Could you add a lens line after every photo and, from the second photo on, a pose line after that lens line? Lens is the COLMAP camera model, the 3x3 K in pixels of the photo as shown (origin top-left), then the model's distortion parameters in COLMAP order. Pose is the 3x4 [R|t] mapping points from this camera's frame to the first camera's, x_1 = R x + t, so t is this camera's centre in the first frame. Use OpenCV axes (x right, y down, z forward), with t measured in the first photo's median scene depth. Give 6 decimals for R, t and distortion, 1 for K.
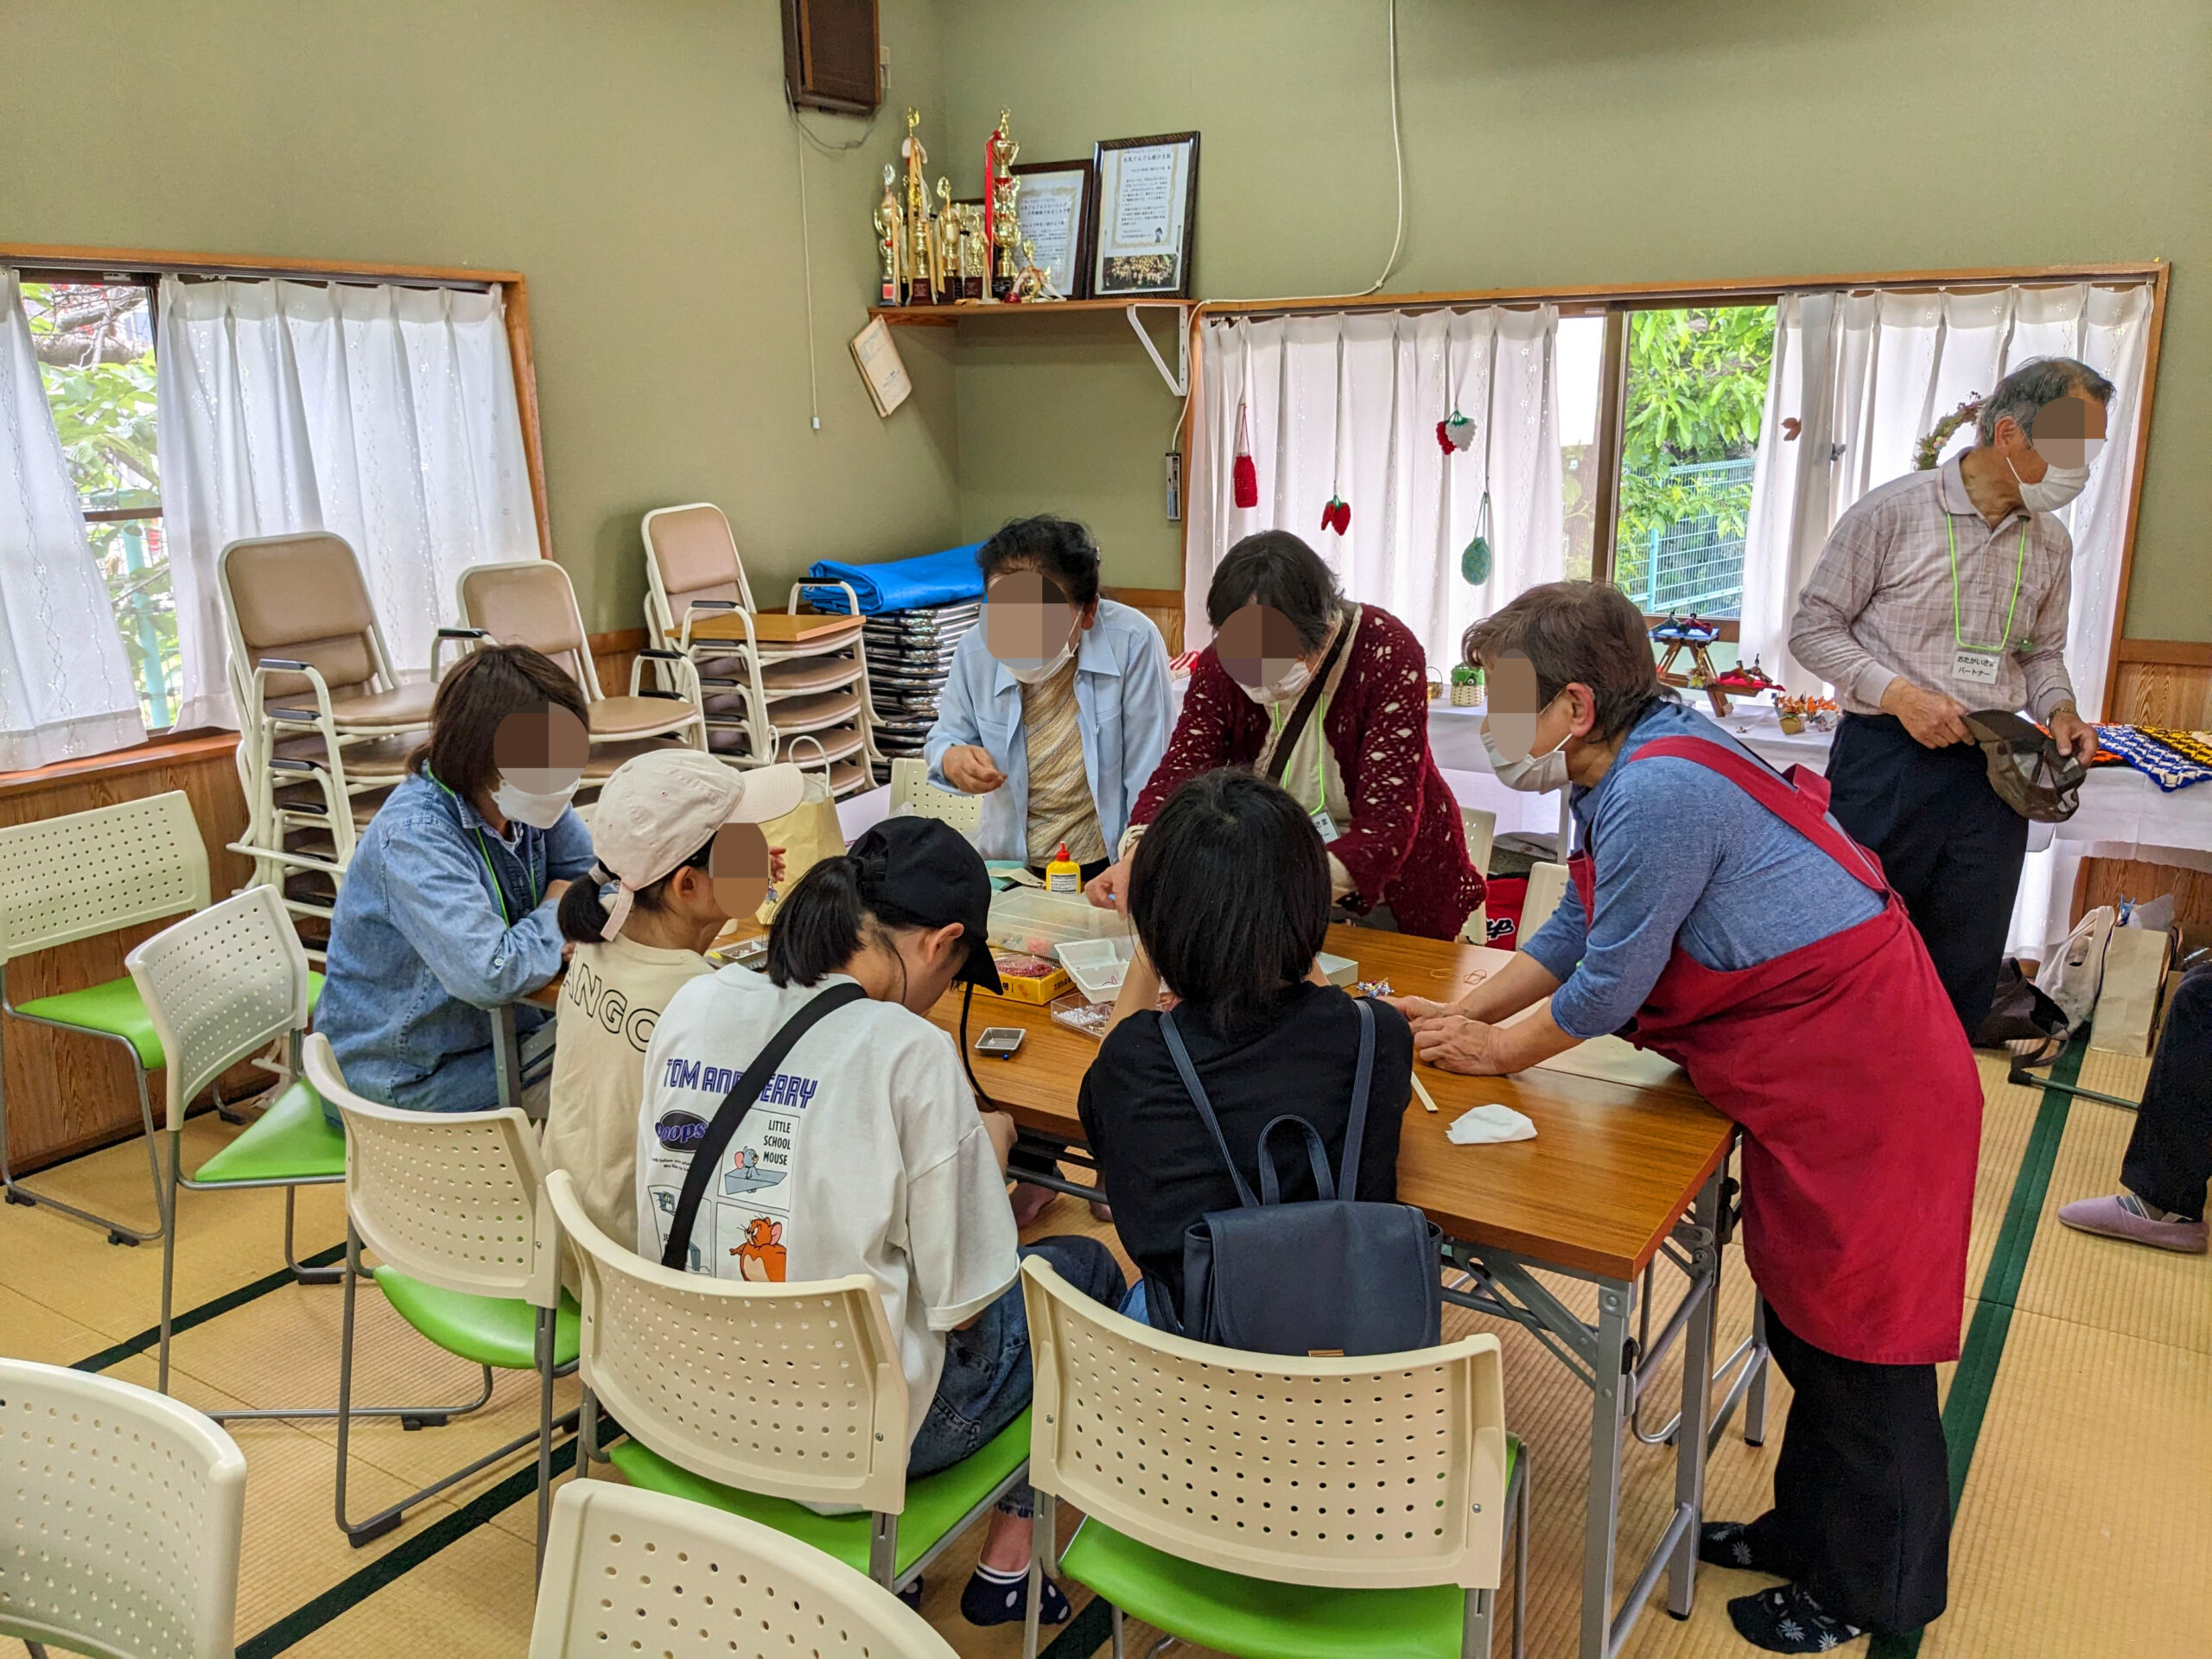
lens RADIAL K [[1748.7, 0, 1106.0], [0, 1748.7, 829.5], [0, 0, 1]] dist [-0.003403, 0.000688]
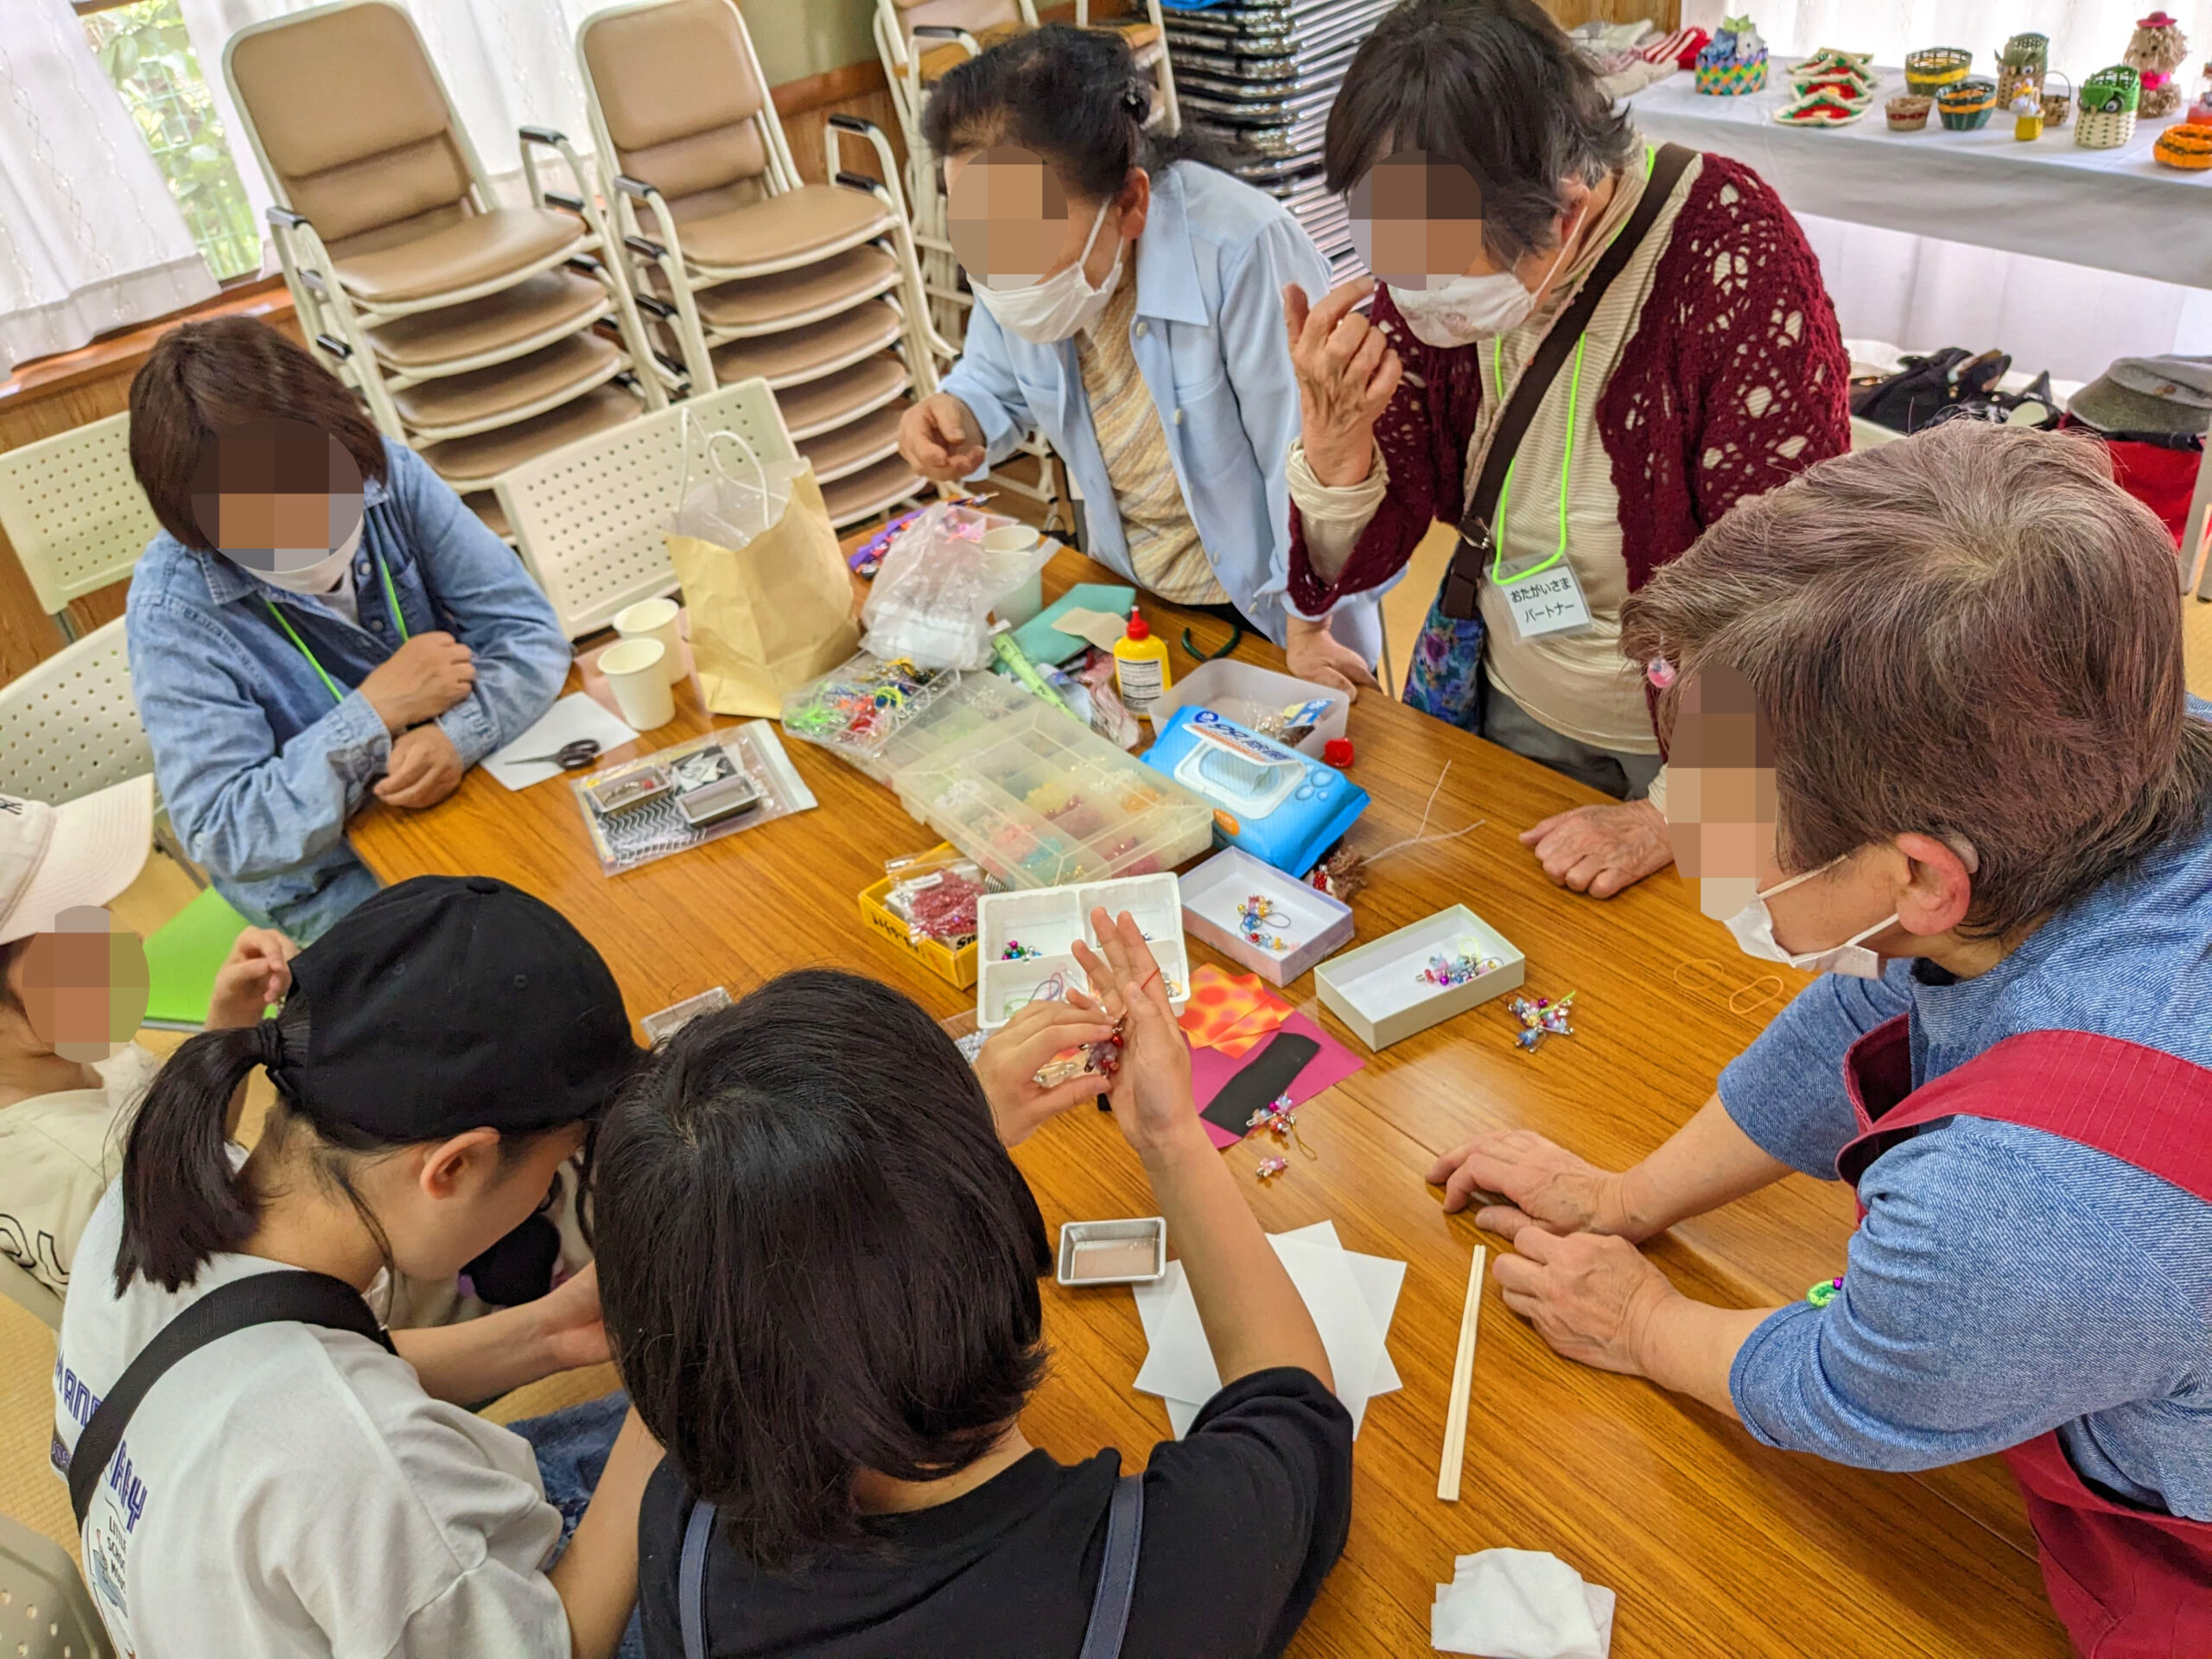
lens RADIAL K [[1767.3, 0, 1106.0], [0, 1767.3, 829.5], [0, 0, 1]] dist [0.038634, -0.003035]
pose [[0.946428, 0.074775, -0.314139, 0.112361], [0.043576, 0.934348, 0.353688, -0.095525], [0.319963, -0.348429, 0.881034, 0.327265]]
